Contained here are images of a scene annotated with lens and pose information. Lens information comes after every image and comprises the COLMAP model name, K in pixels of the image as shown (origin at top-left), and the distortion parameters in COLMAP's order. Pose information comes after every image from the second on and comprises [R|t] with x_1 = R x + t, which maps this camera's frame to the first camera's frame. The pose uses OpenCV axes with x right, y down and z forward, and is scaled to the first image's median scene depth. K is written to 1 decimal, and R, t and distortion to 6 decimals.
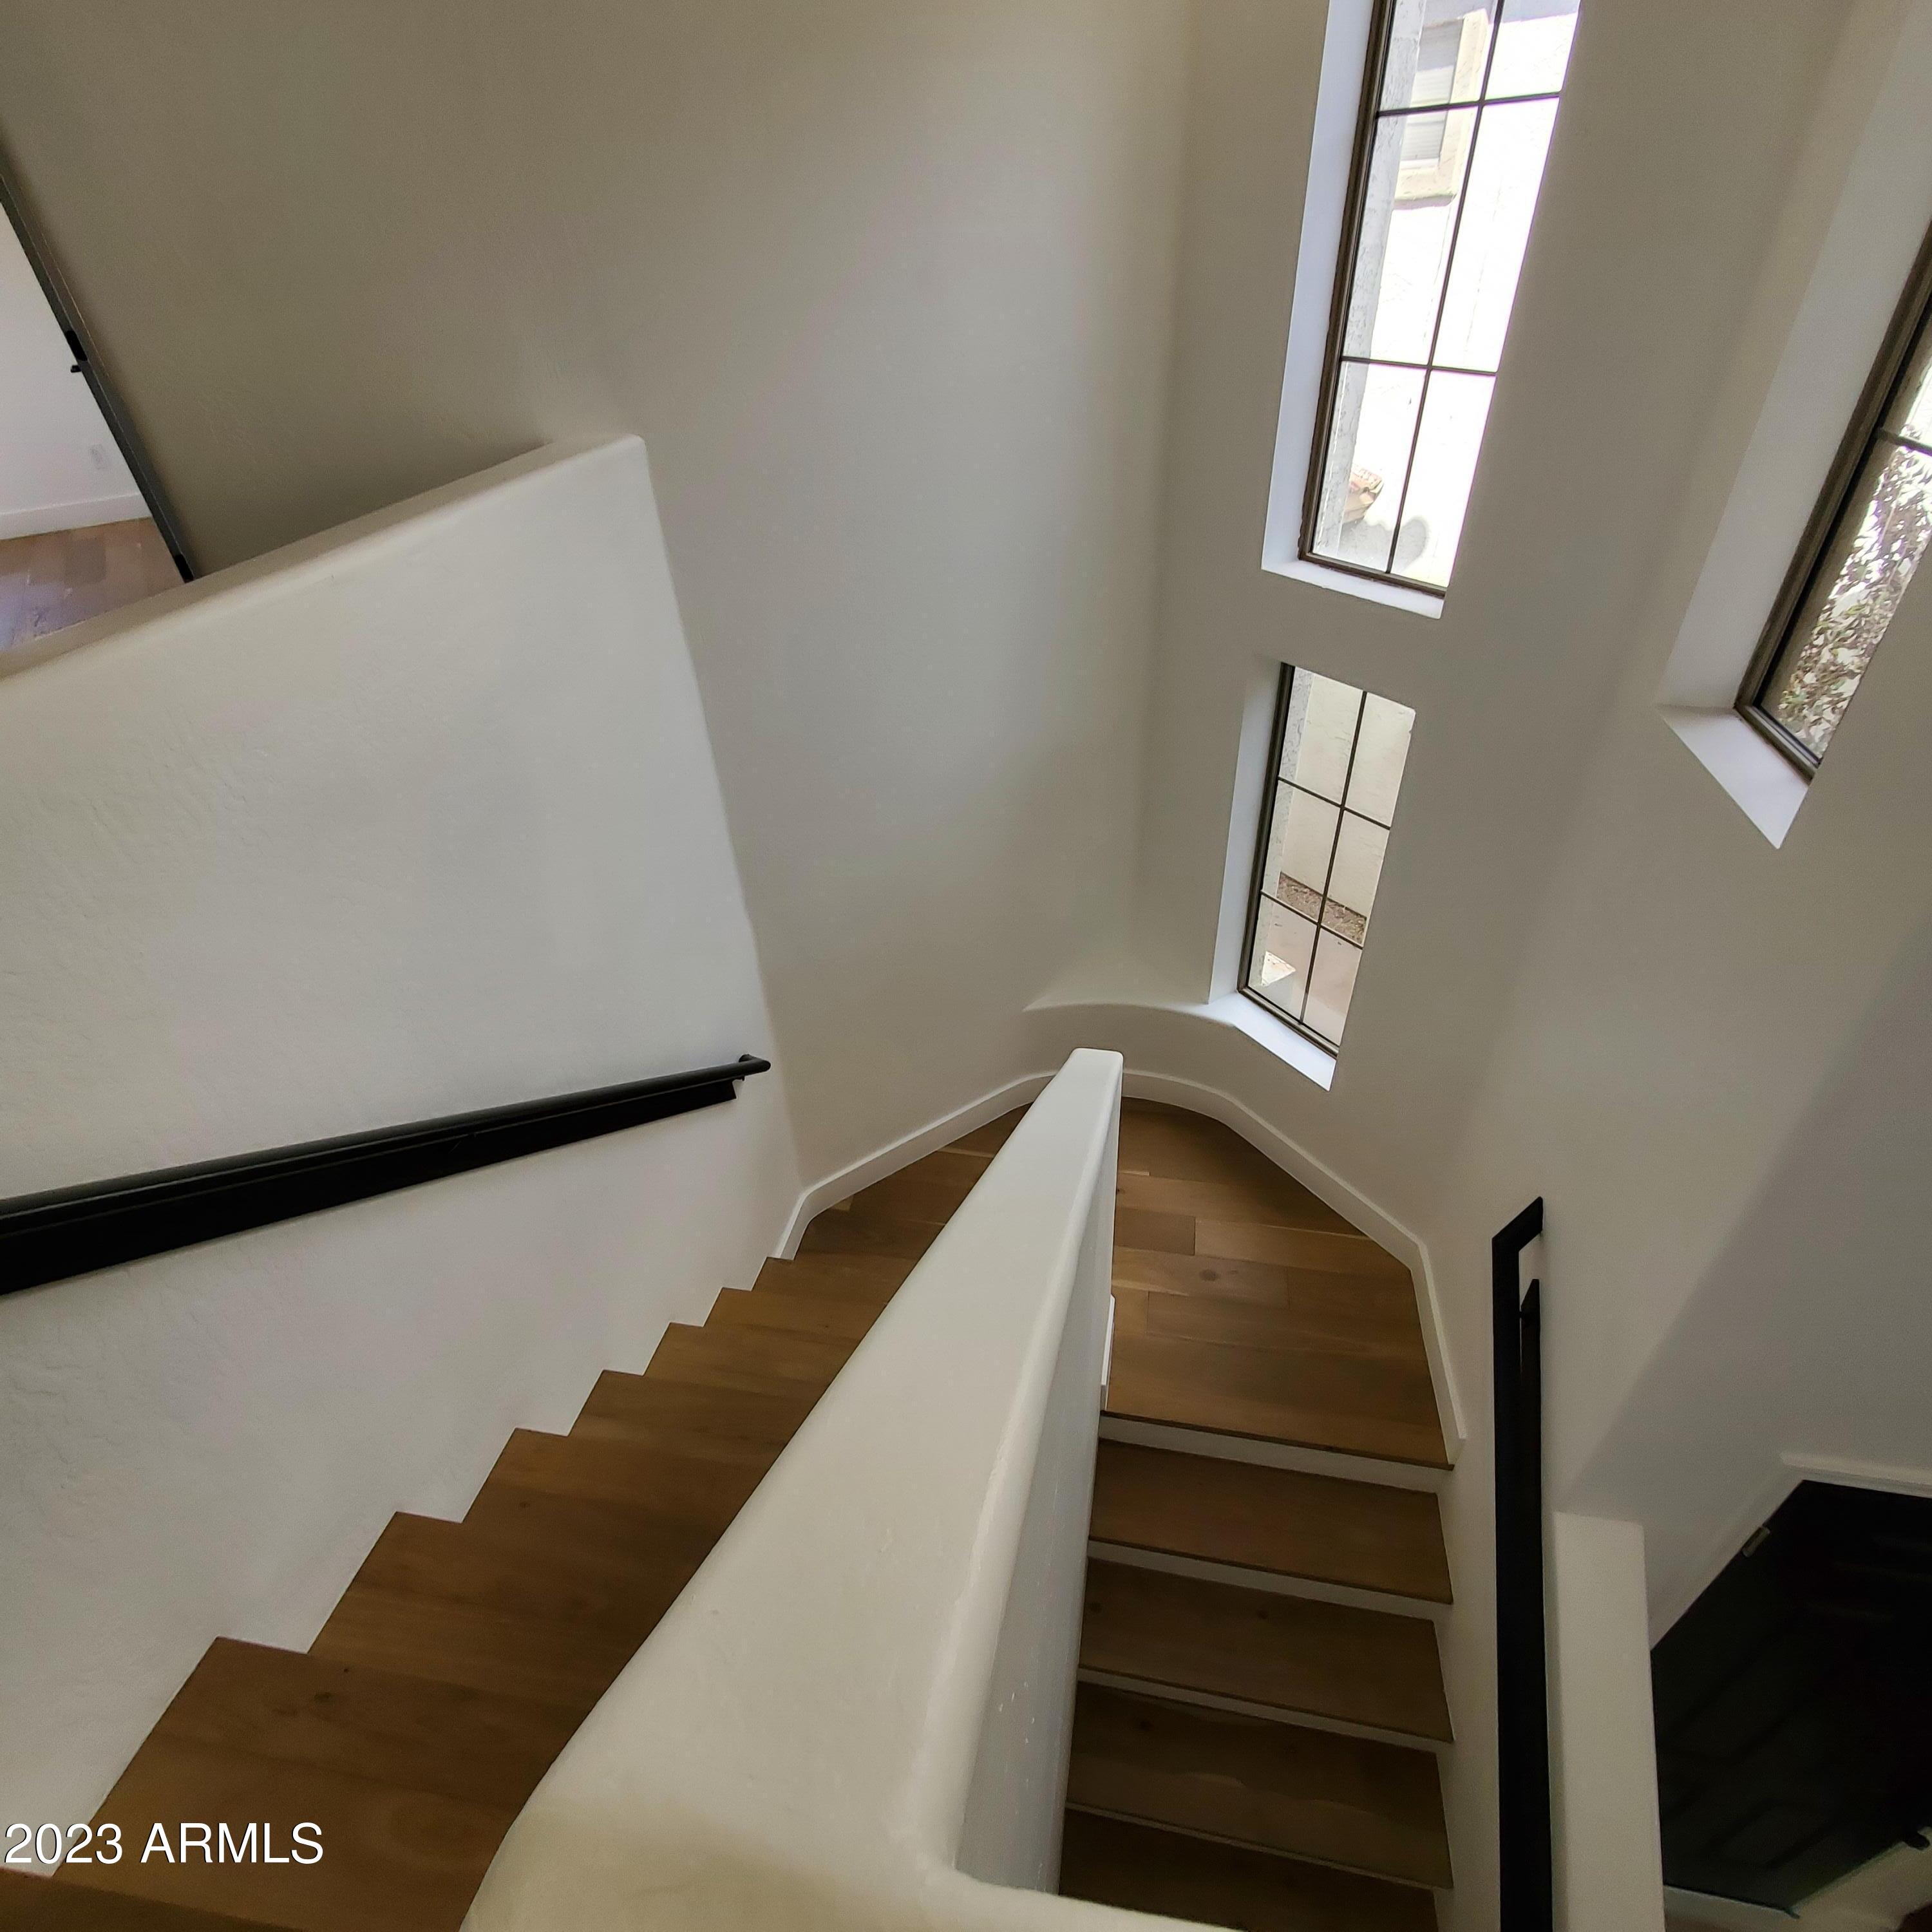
lens RADIAL K [[1023.8, 0, 966.0], [0, 1023.8, 966.0], [0, 0, 1]] dist [0.001045, -0.001486]
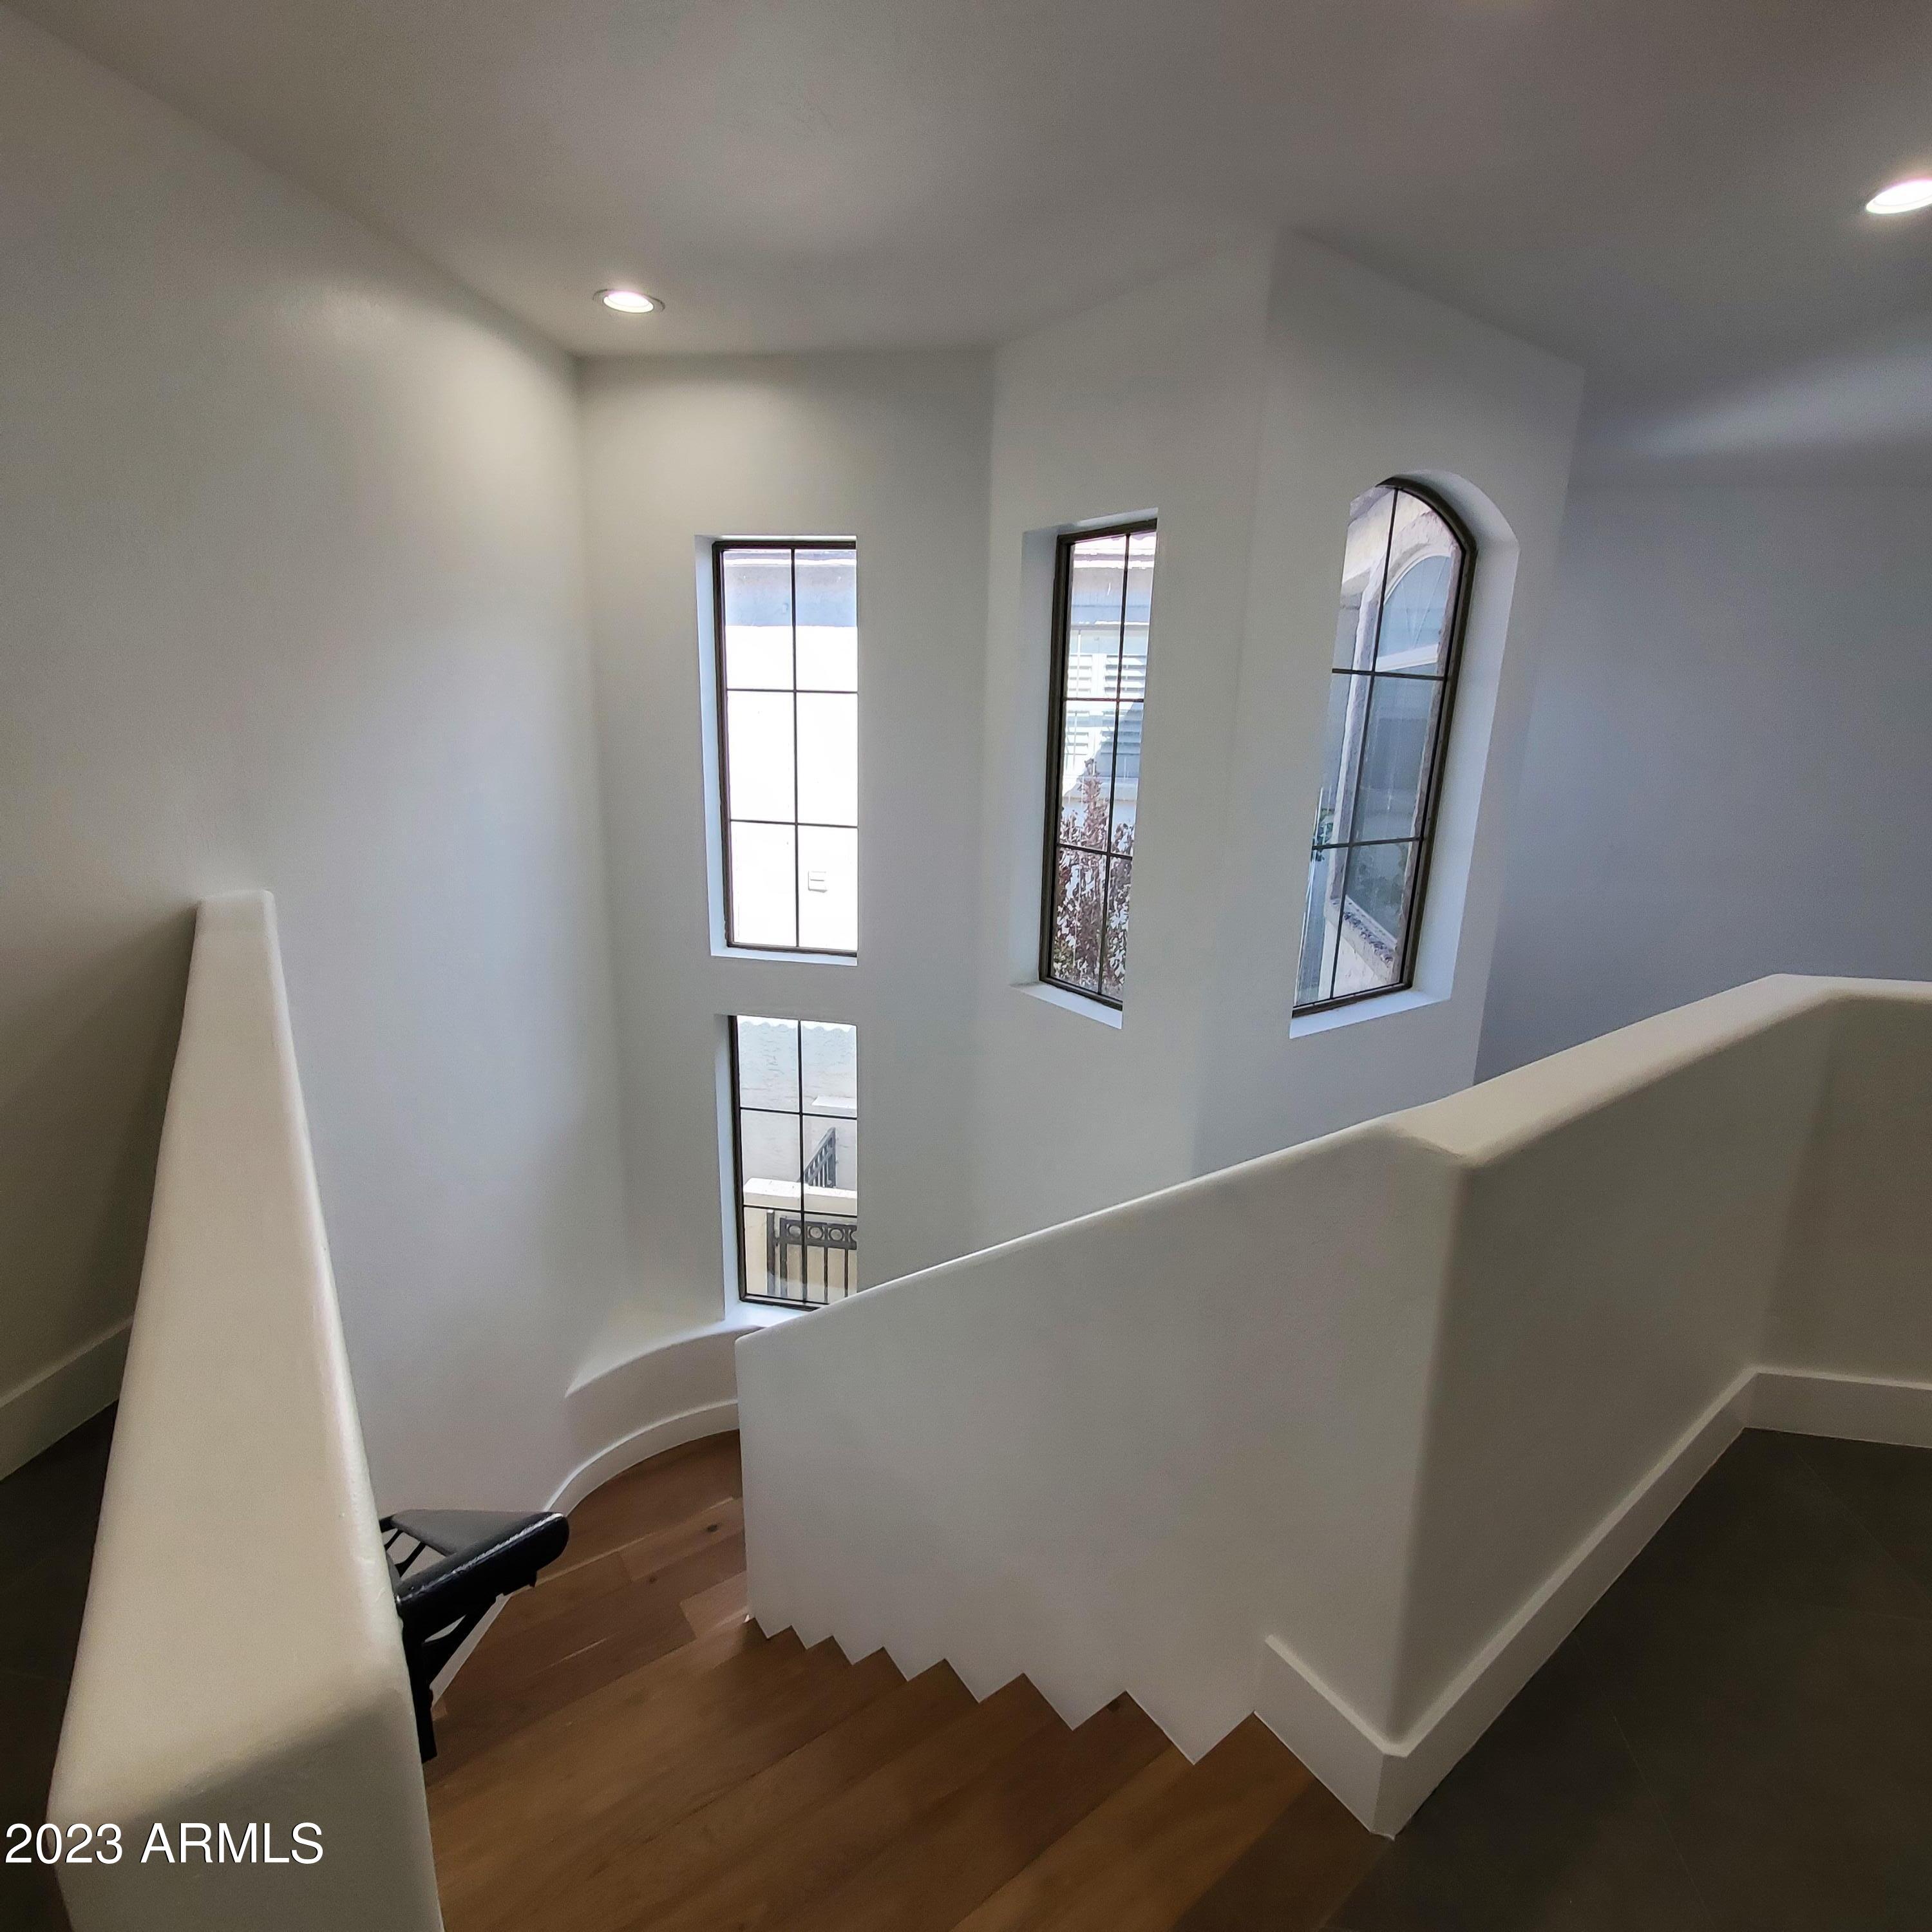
lens RADIAL K [[1023.8, 0, 966.0], [0, 1023.8, 966.0], [0, 0, 1]] dist [0.001045, -0.001486]
pose [[0.654870, -0.114550, 0.747009, -0.535577], [0.394444, 0.894940, -0.208558, 0.044423], [-0.644638, 0.431232, 0.631253, -0.075166]]
